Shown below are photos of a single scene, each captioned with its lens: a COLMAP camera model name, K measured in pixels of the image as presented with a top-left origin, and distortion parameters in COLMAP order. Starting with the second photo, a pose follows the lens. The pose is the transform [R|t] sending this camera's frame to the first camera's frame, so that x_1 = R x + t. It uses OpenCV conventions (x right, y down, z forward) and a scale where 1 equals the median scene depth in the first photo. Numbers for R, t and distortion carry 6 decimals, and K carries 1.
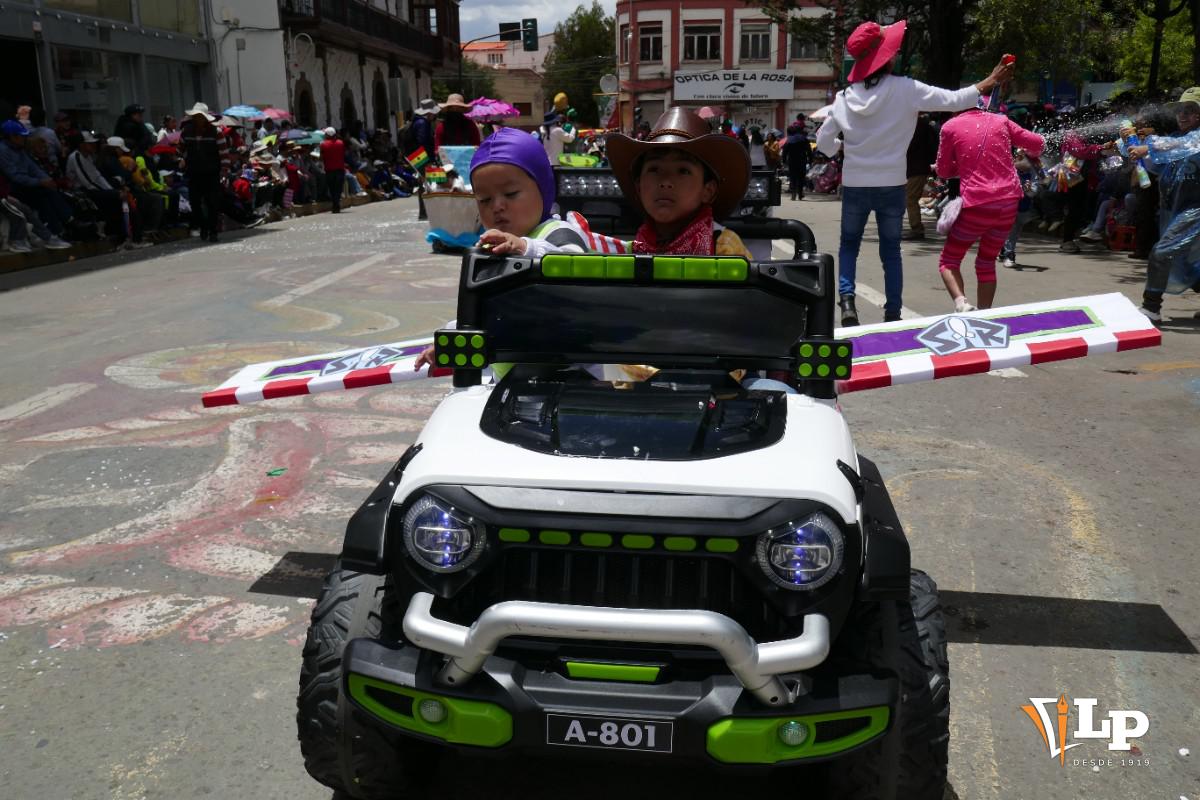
lens RADIAL K [[1029.1, 0, 600.0], [0, 1029.1, 400.0], [0, 0, 1]] dist [0.001200, 0.001285]
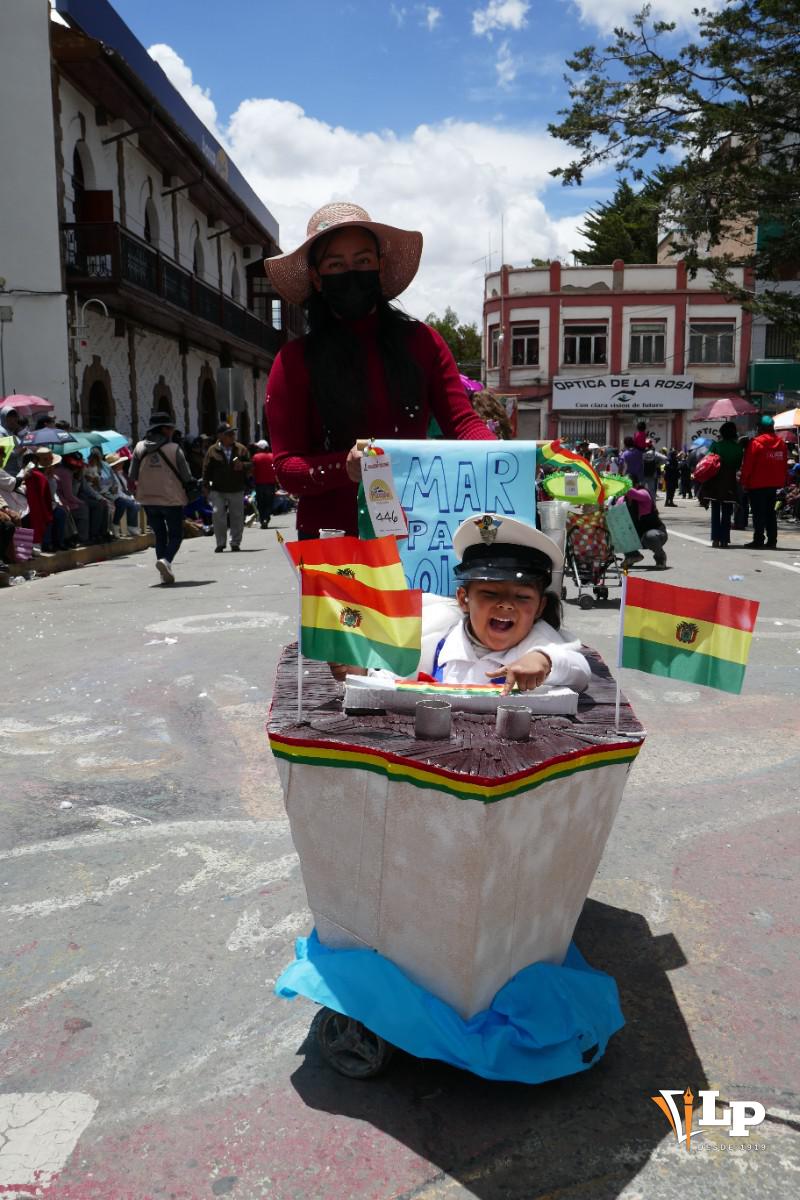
lens RADIAL K [[1029.1, 0, 400.0], [0, 1029.1, 600.0], [0, 0, 1]] dist [0.001200, 0.001285]
pose [[0.999518, 0.011303, -0.028909, -0.028799], [-0.014366, 0.994043, -0.108036, -0.039307], [0.027516, 0.108399, 0.993727, 0.162909]]
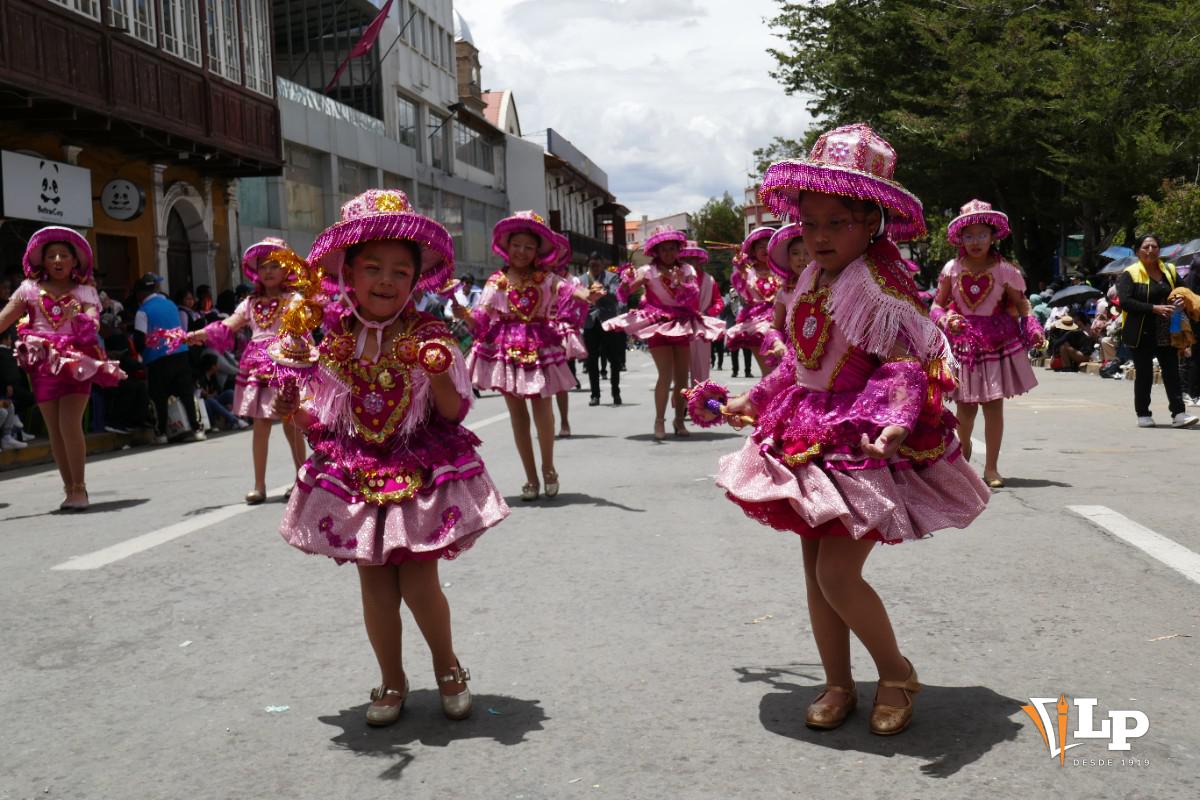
lens RADIAL K [[1233.7, 0, 600.0], [0, 1233.7, 400.0], [0, 0, 1]] dist [0.004190, -0.000815]
pose [[0.993961, -0.026791, -0.106417, -0.006275], [0.007489, 0.984042, -0.177781, 0.107313], [0.109482, 0.175911, 0.978299, -0.436297]]
